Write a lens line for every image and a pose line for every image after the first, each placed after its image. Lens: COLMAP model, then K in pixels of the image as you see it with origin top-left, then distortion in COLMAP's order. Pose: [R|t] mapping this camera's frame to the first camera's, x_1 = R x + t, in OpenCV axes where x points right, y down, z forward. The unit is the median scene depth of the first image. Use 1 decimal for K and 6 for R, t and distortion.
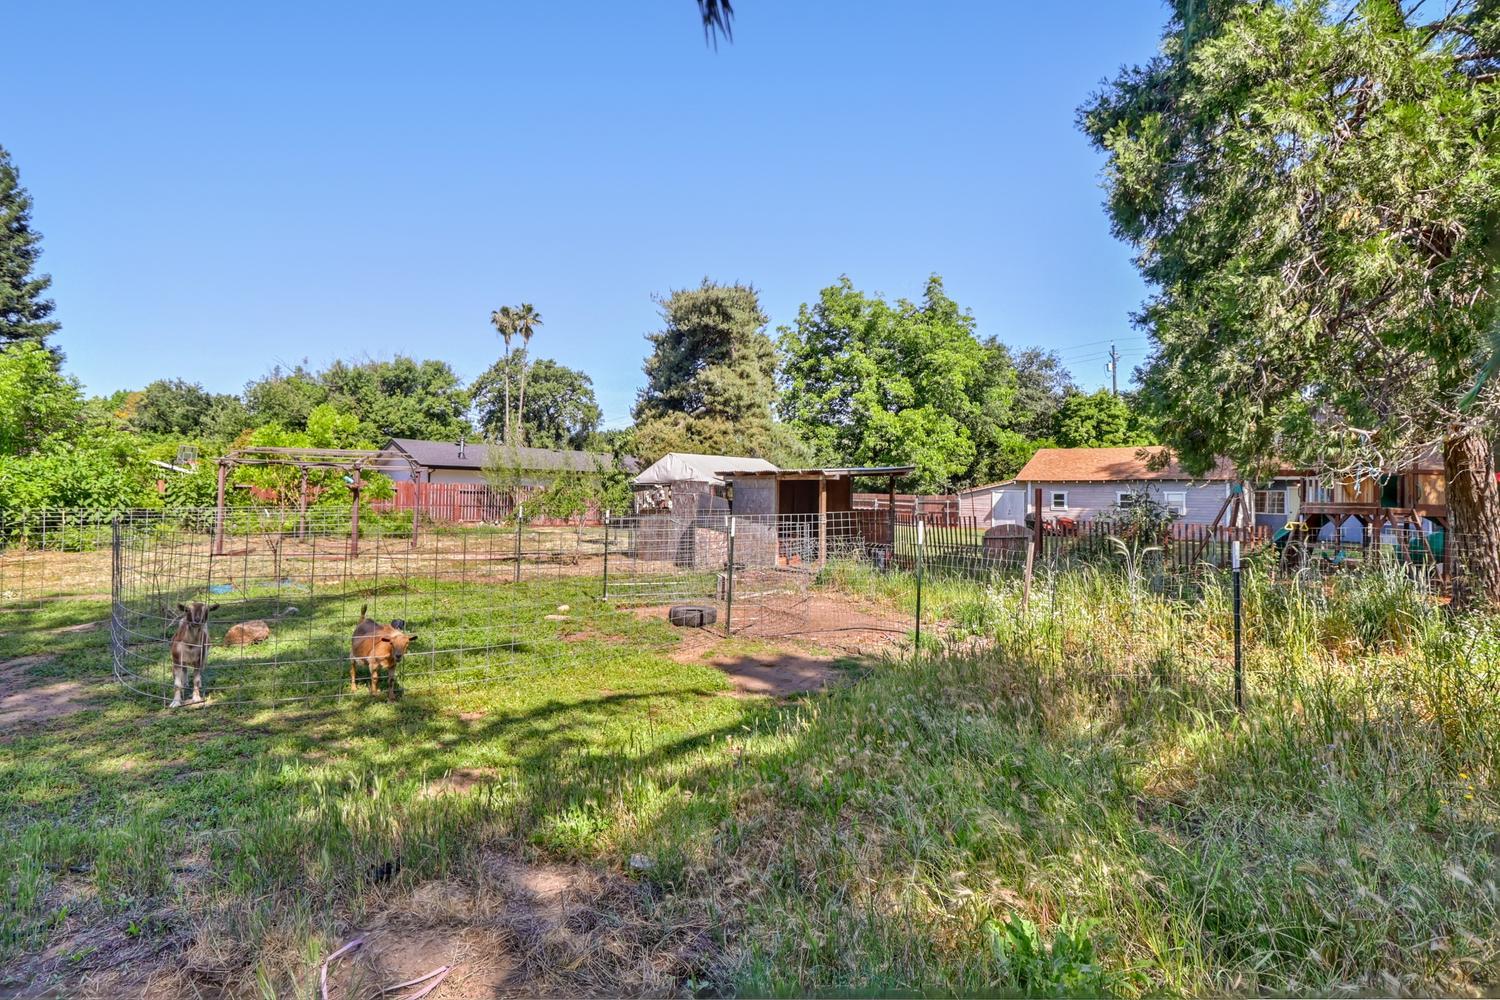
lens RADIAL K [[688.0, 0, 710.2], [0, 688.0, 498.0], [0, 0, 1]] dist [-0.001872, 0.000958]
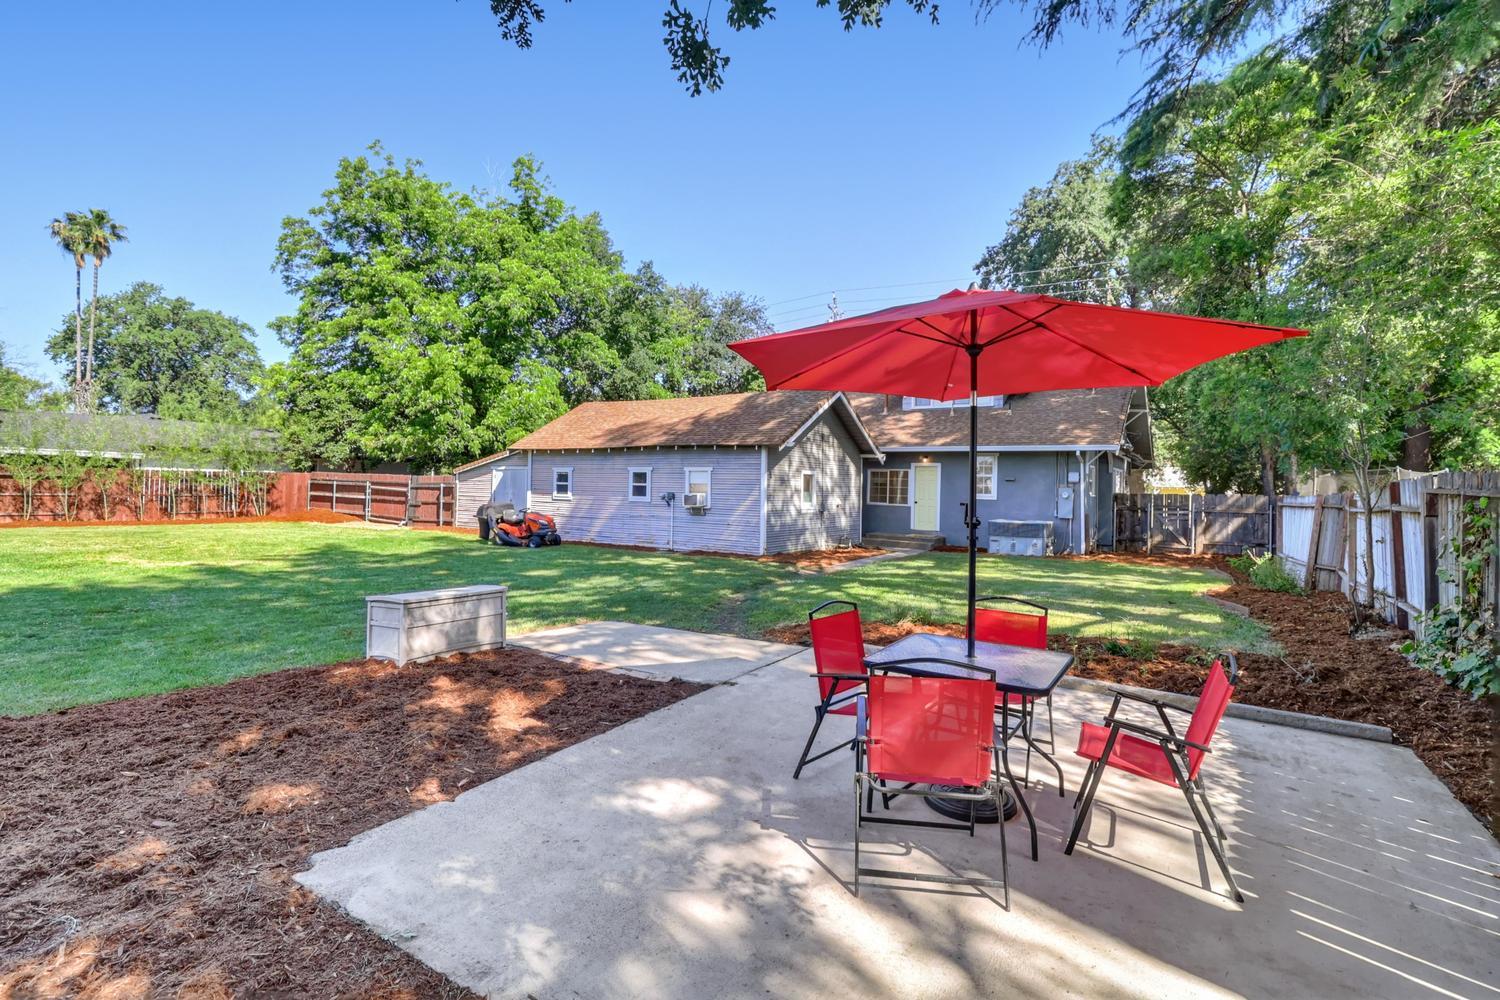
lens RADIAL K [[688.0, 0, 735.0], [0, 688.0, 495.8], [0, 0, 1]] dist [-0.001872, 0.000958]
pose [[0.980350, 0.001463, 0.197260, 0.396526], [-0.003664, 0.999935, 0.010793, 0.005603], [-0.197231, -0.011304, 0.980292, 0.284724]]
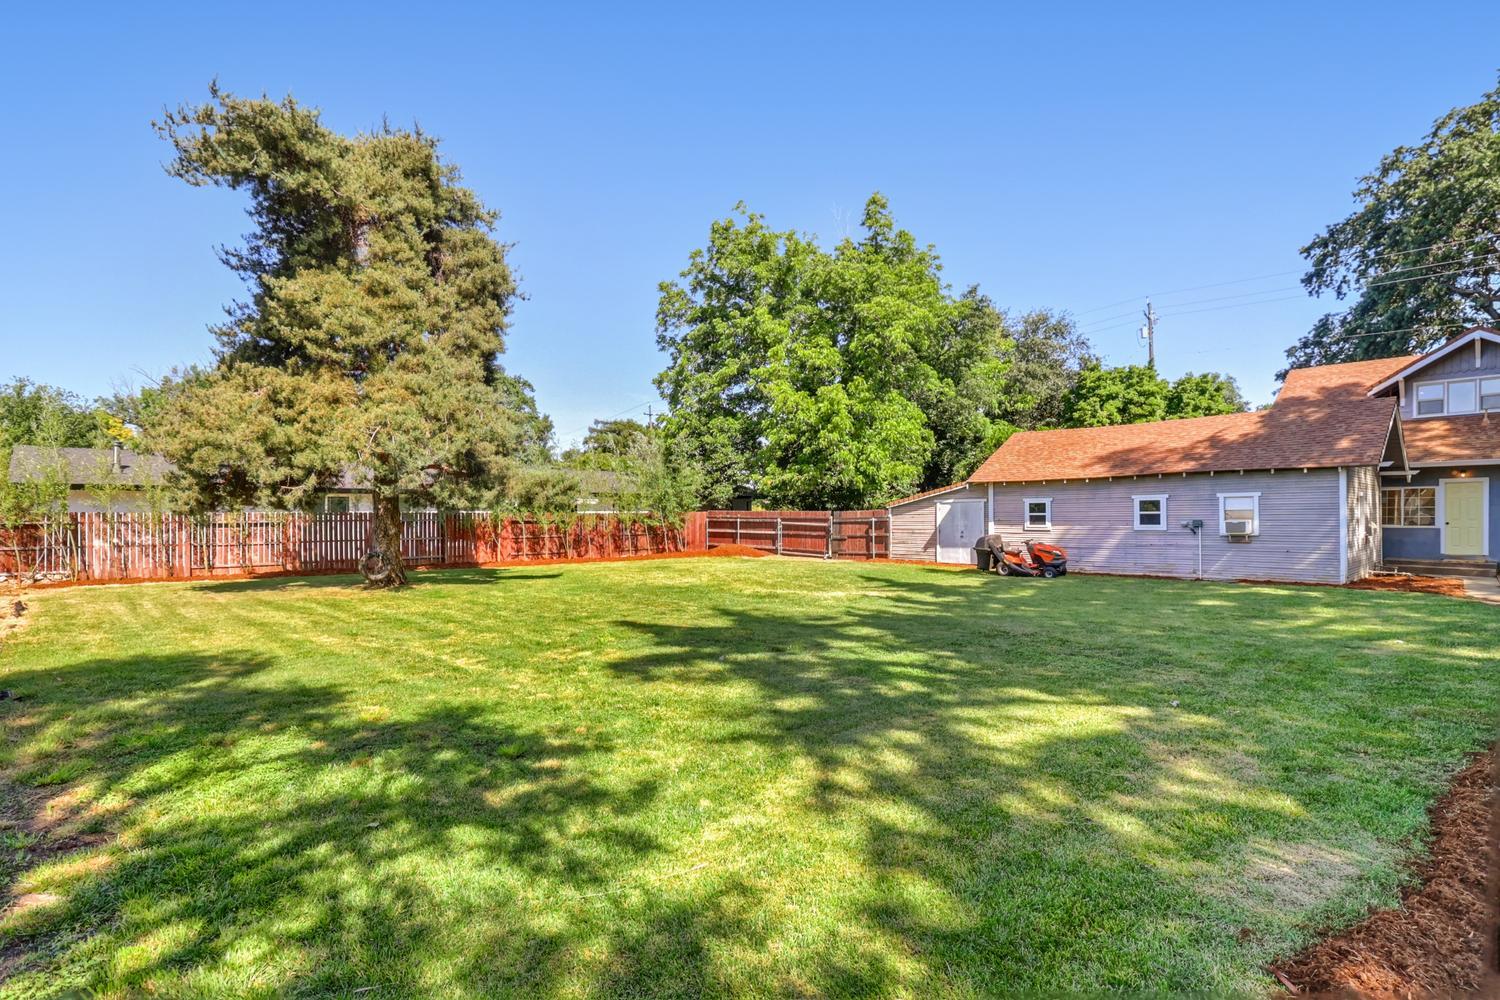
lens RADIAL K [[688.0, 0, 715.1], [0, 688.0, 539.1], [0, 0, 1]] dist [-0.001872, 0.000958]
pose [[0.998309, -0.024203, -0.052847, 0.190379], [0.025720, 0.999271, 0.028204, 0.001122], [0.052126, -0.029516, 0.998204, 0.284986]]
